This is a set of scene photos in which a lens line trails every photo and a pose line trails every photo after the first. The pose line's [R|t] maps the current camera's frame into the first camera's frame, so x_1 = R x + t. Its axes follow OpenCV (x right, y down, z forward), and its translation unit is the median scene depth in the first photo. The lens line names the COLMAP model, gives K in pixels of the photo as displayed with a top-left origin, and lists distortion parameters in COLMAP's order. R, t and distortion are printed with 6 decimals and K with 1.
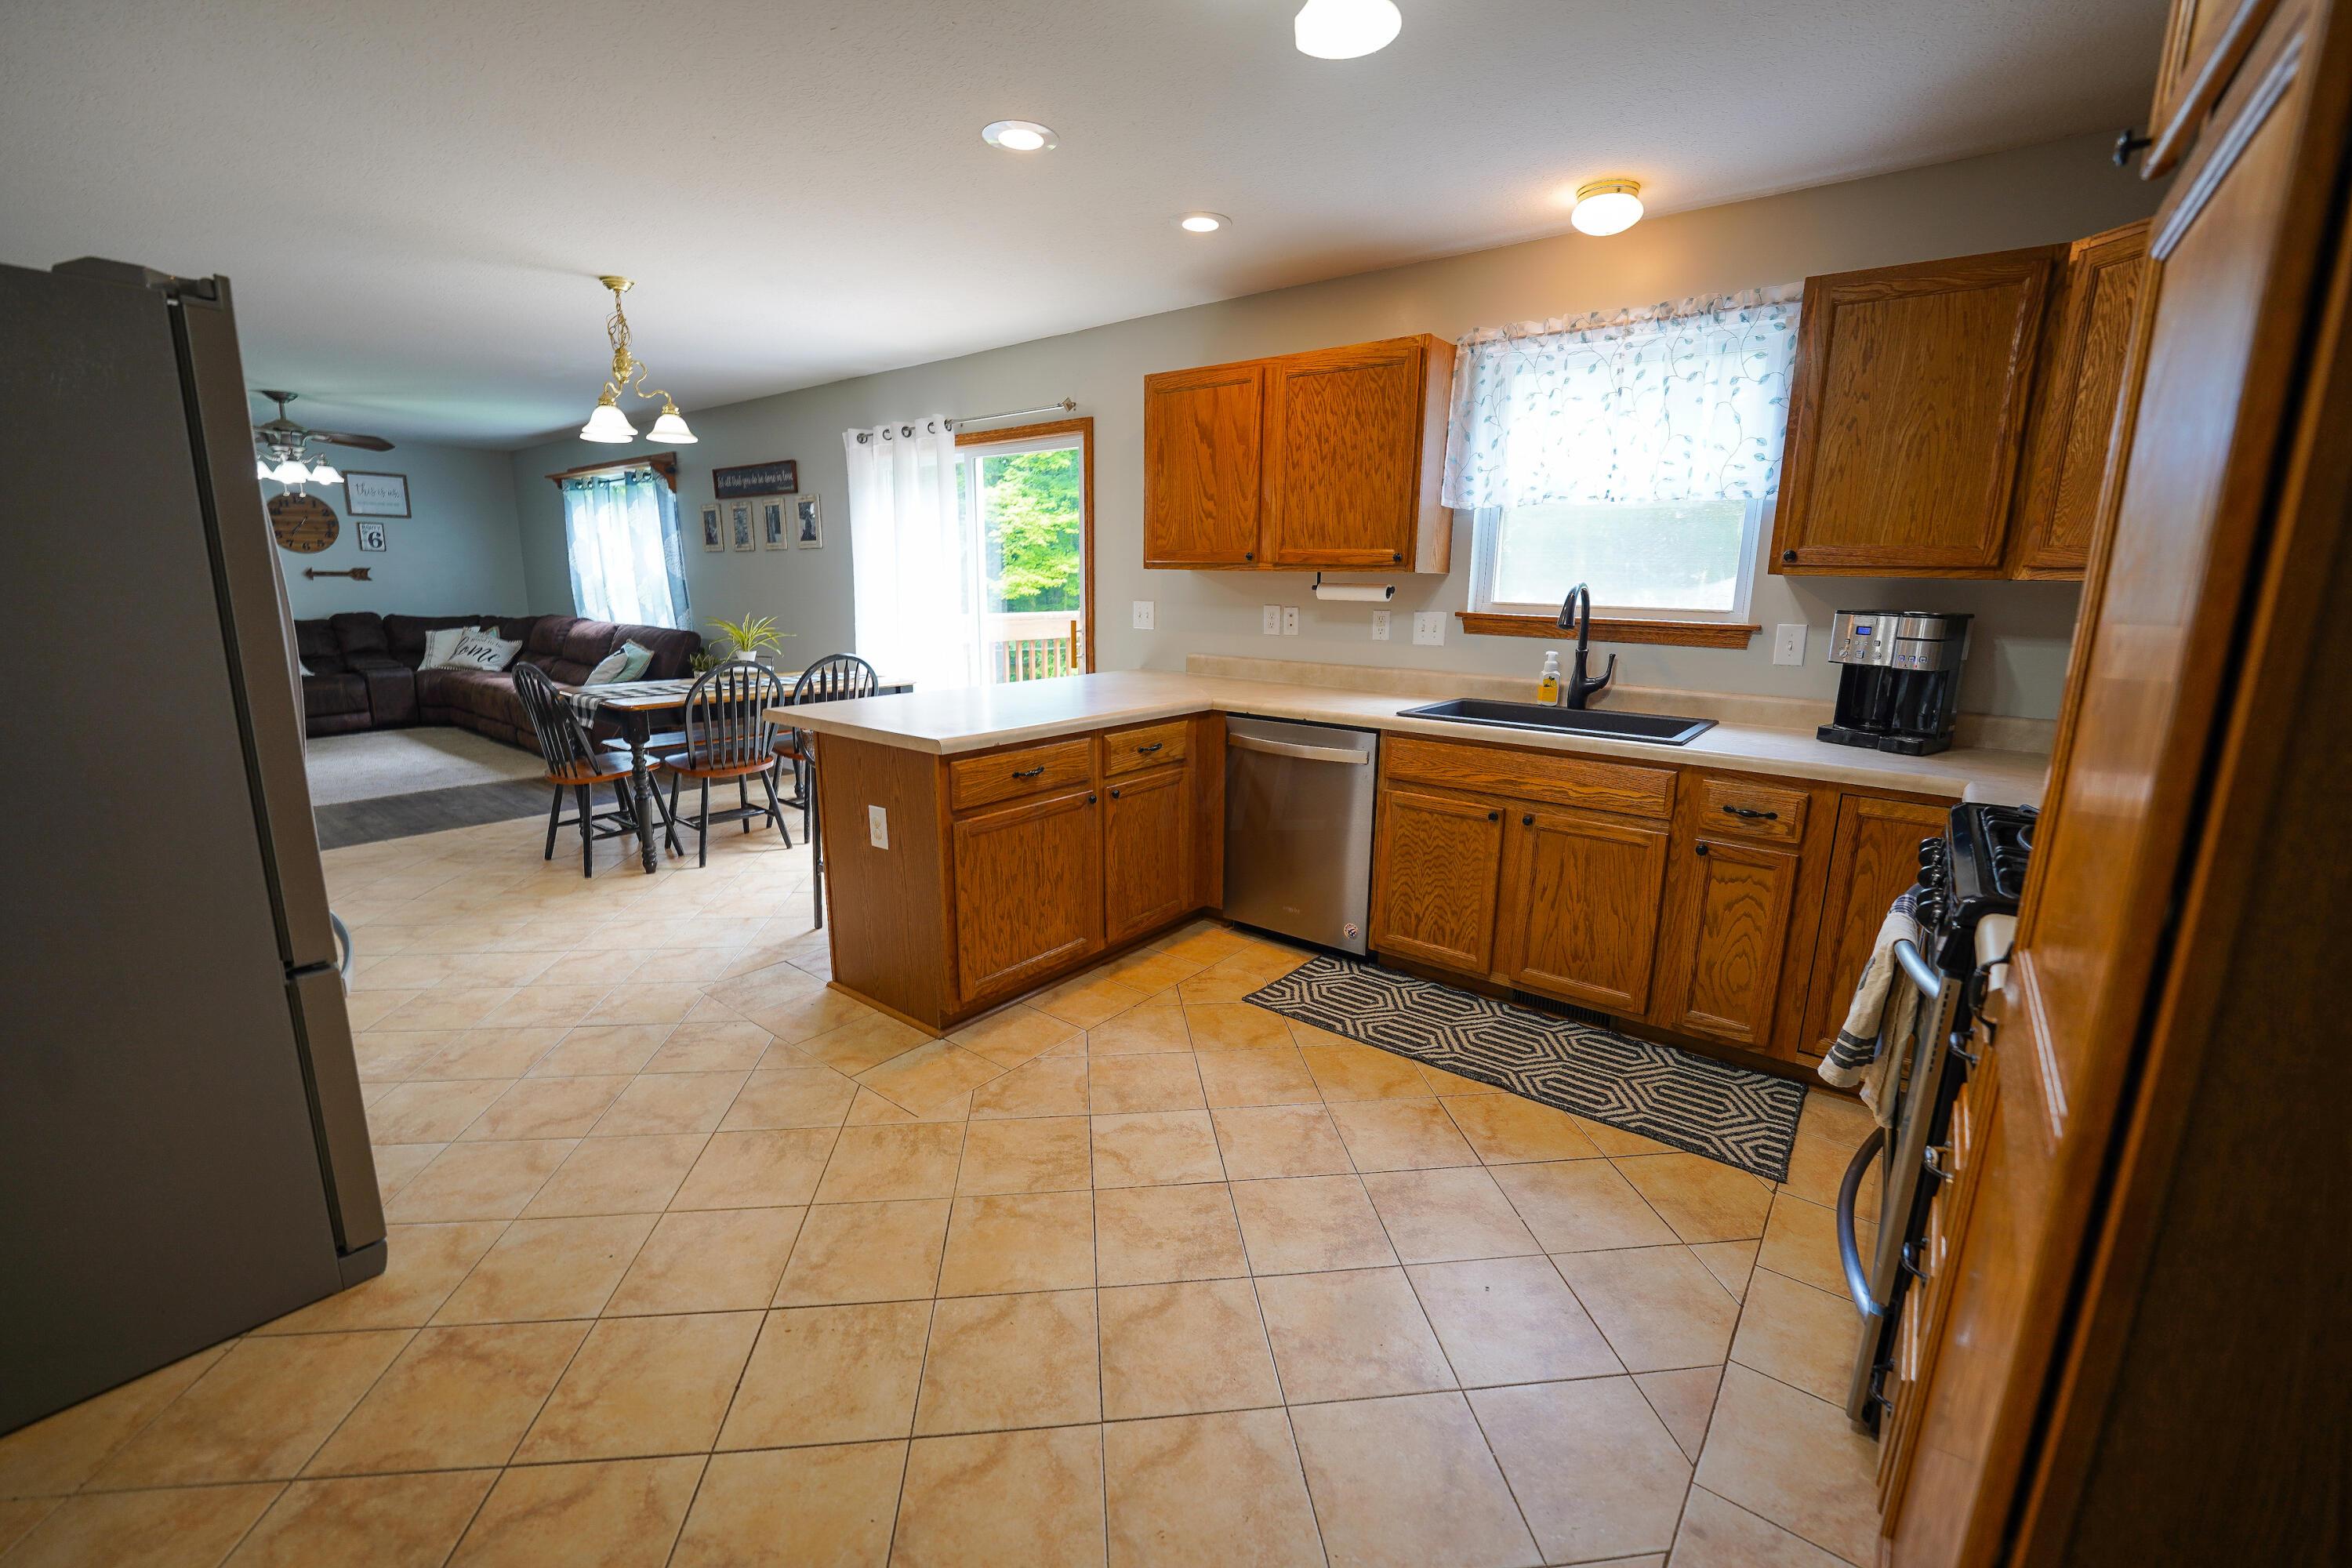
lens RADIAL K [[957.2, 0, 1177.9], [0, 957.2, 779.0], [0, 0, 1]] dist [-0.024975, 0.000546]
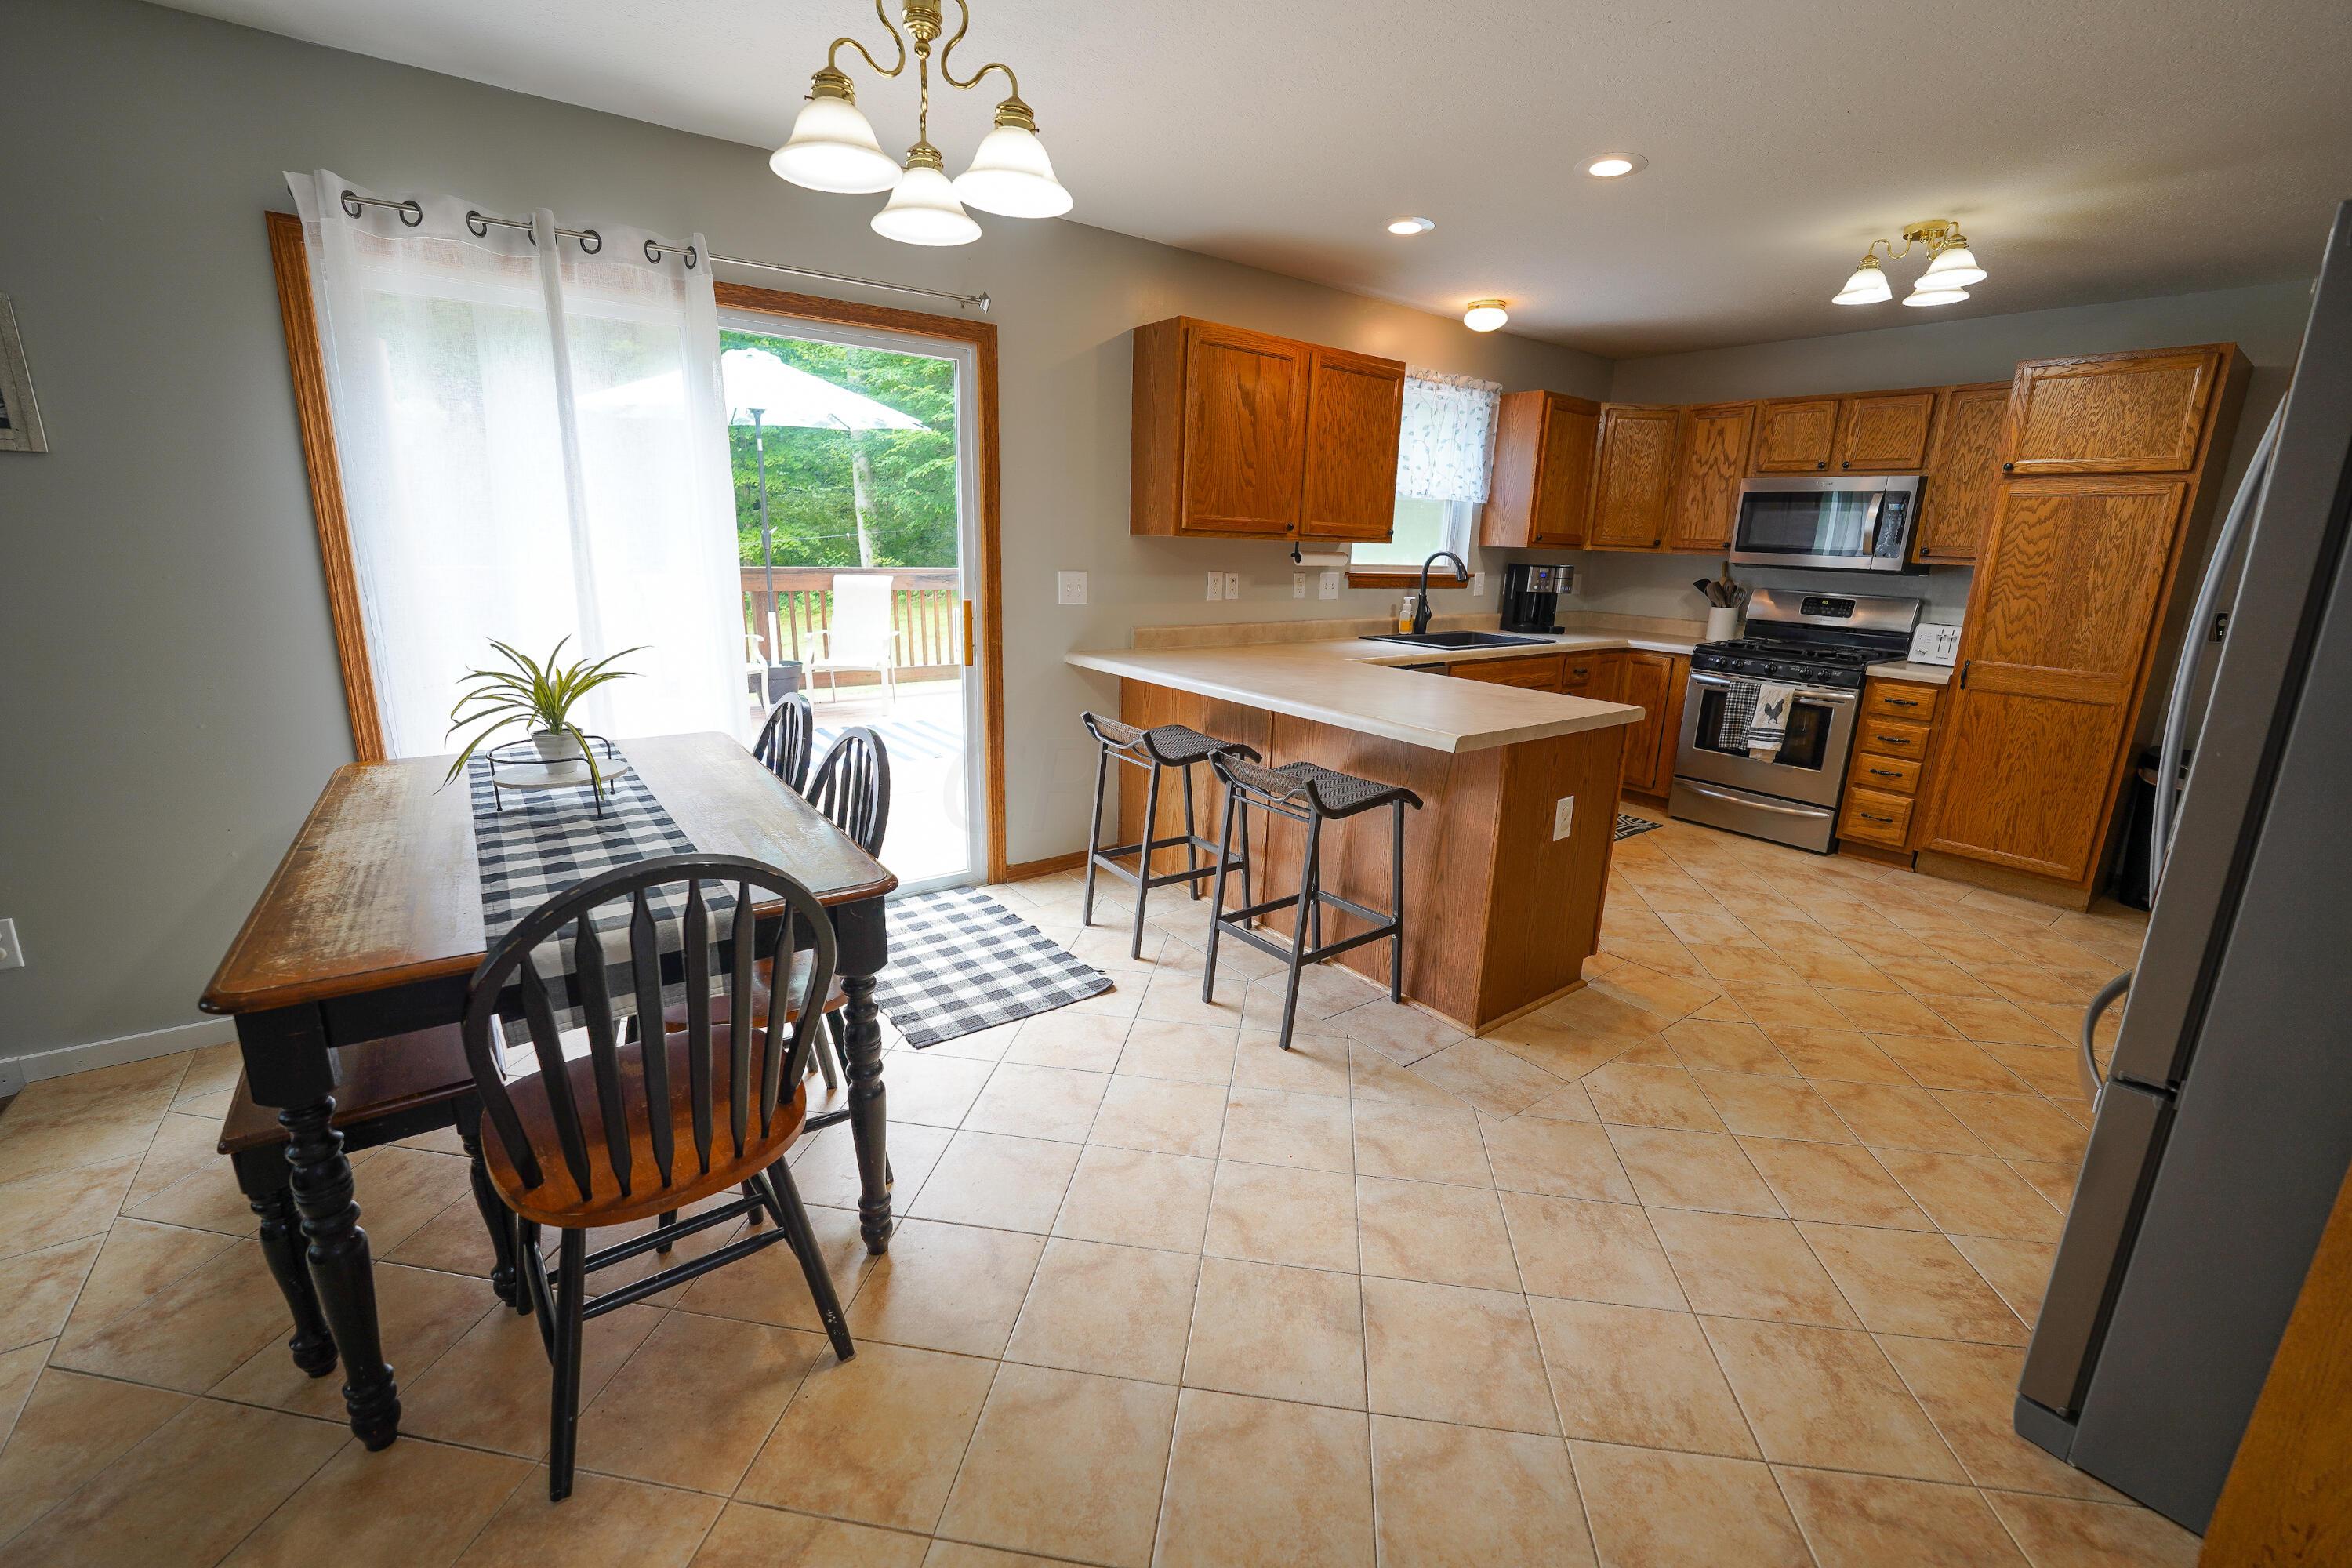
lens RADIAL K [[957.2, 0, 1177.9], [0, 957.2, 779.0], [0, 0, 1]] dist [-0.024975, 0.000546]
pose [[0.249272, -0.240173, 0.938179, -1.254614], [0.177478, 0.963682, 0.199546, -0.241210], [-0.952032, 0.116765, 0.282844, 1.041672]]
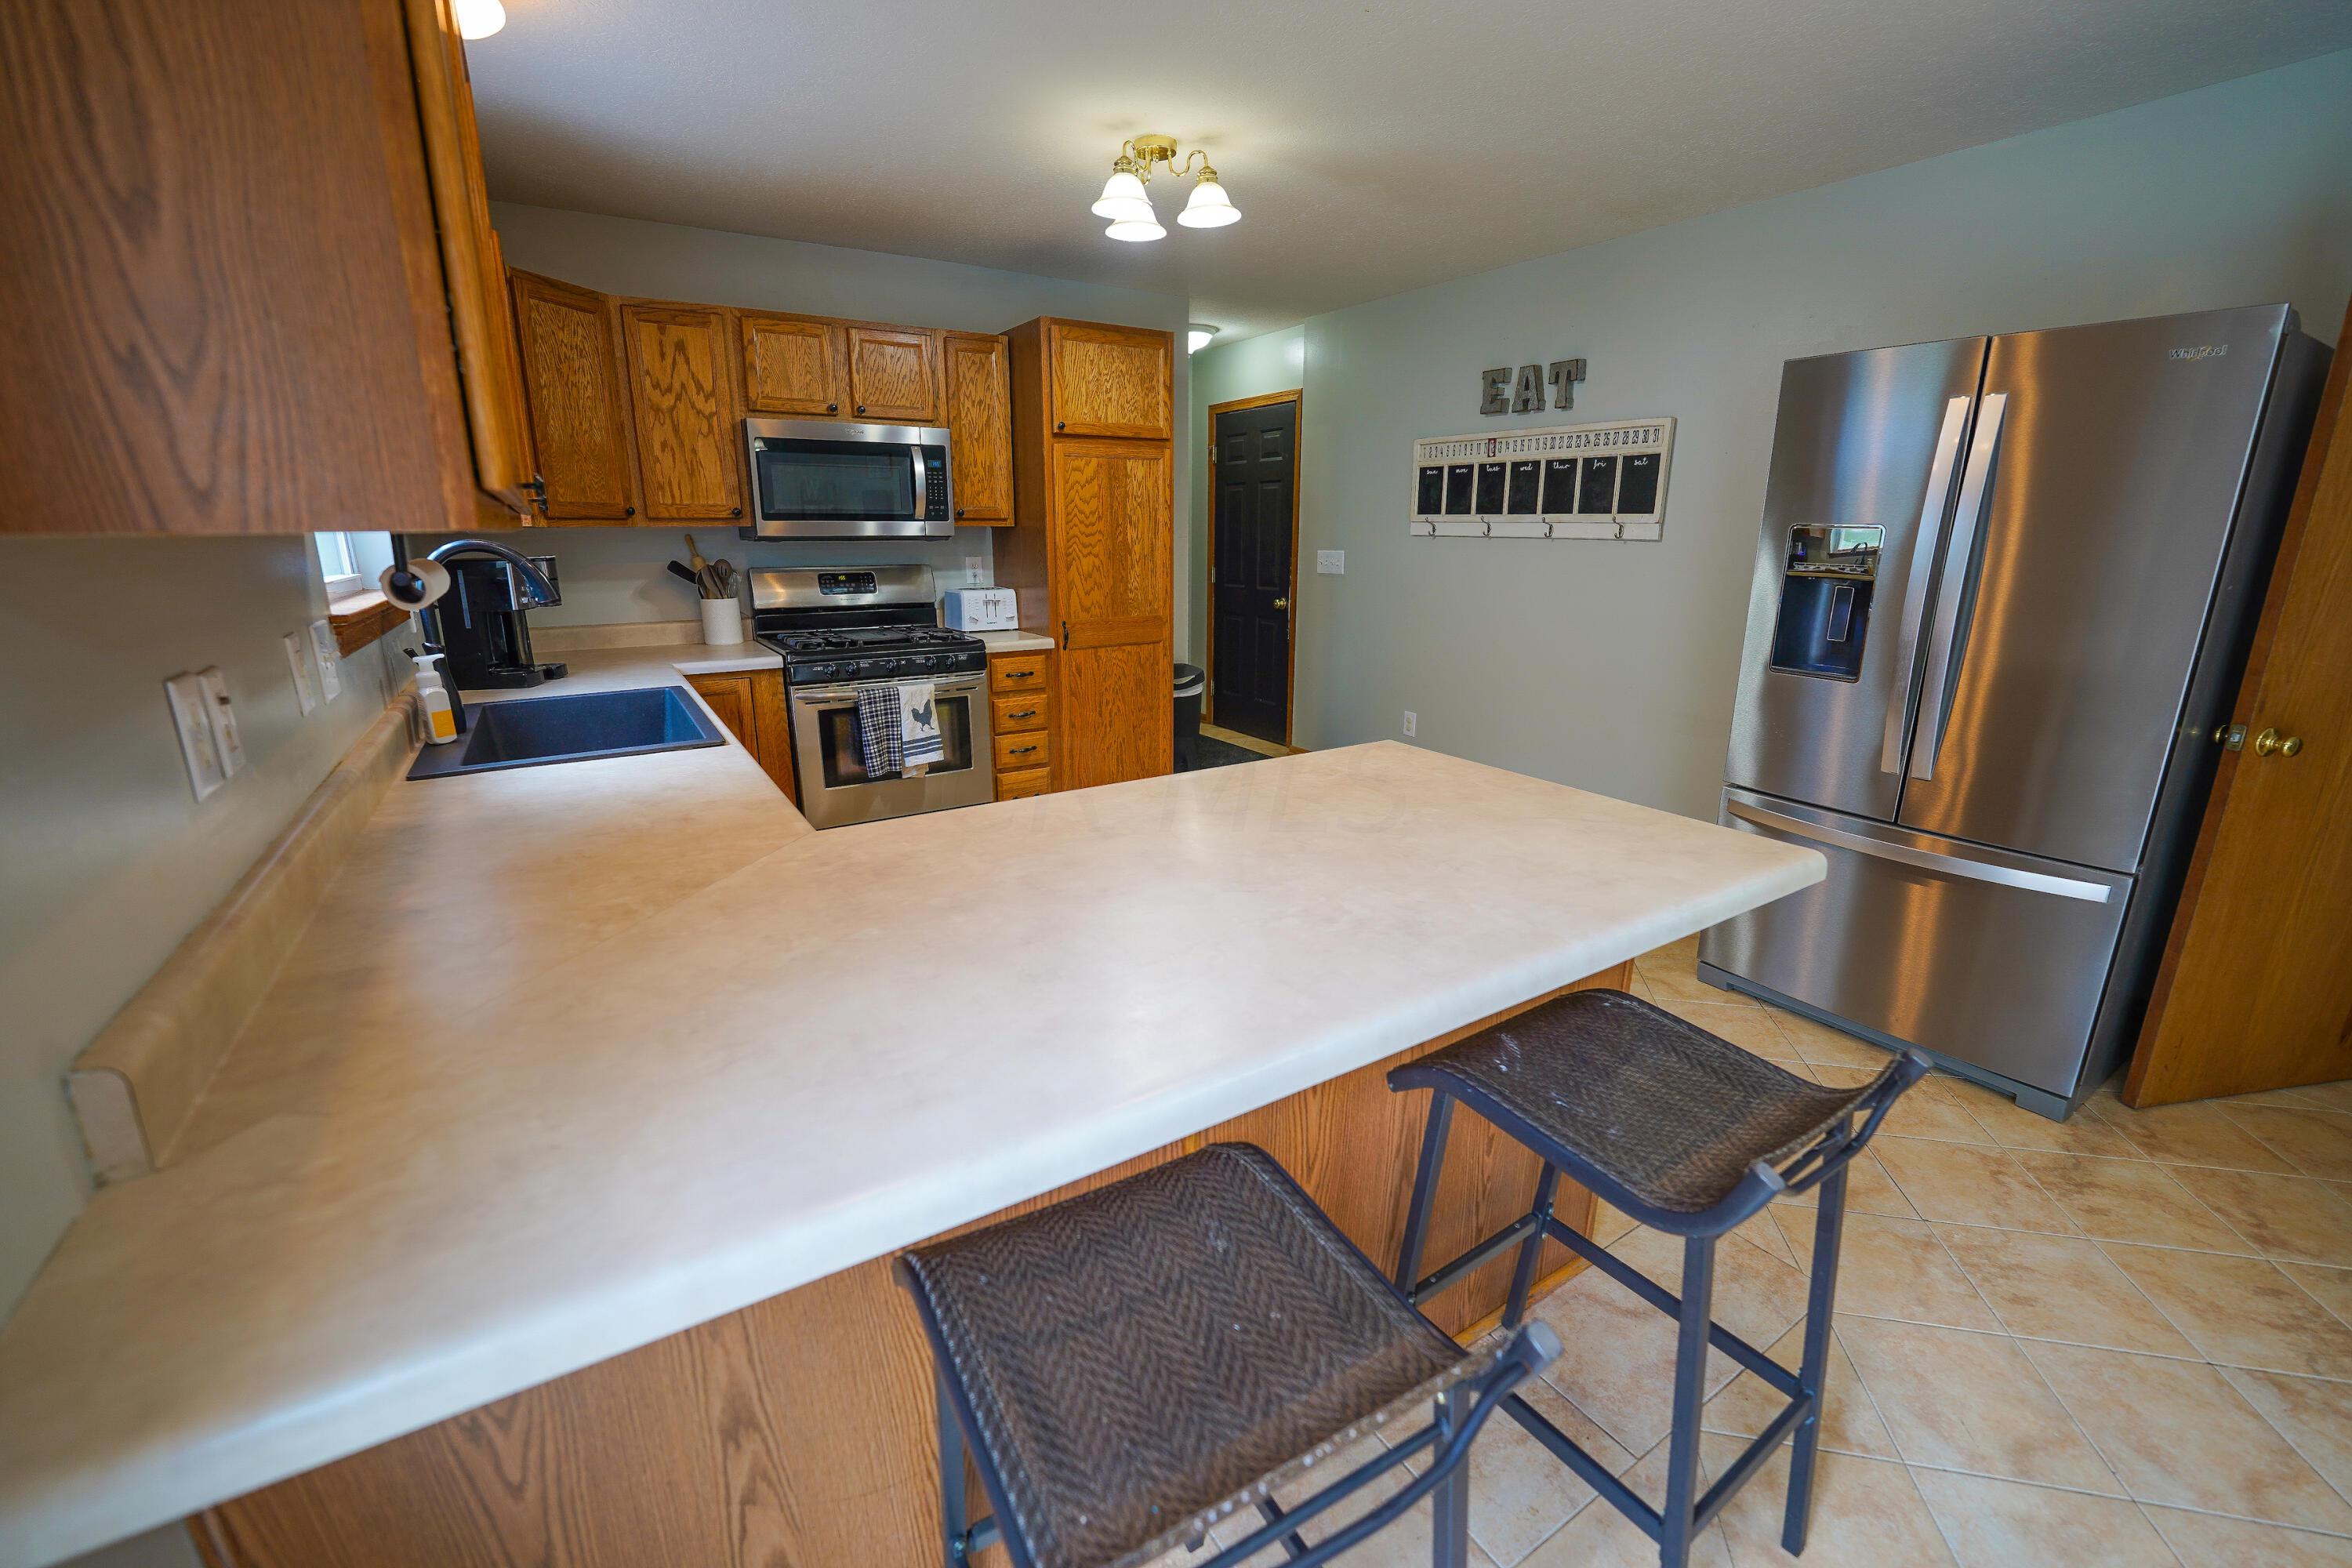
lens RADIAL K [[957.2, 0, 1176.0], [0, 957.2, 784.0], [0, 0, 1]] dist [-0.027302, 0.003017]
pose [[-0.947278, -0.096554, 0.305518, -0.283697], [0.054776, 0.890679, 0.451322, -0.337181], [-0.315695, 0.444262, -0.838431, 1.522828]]
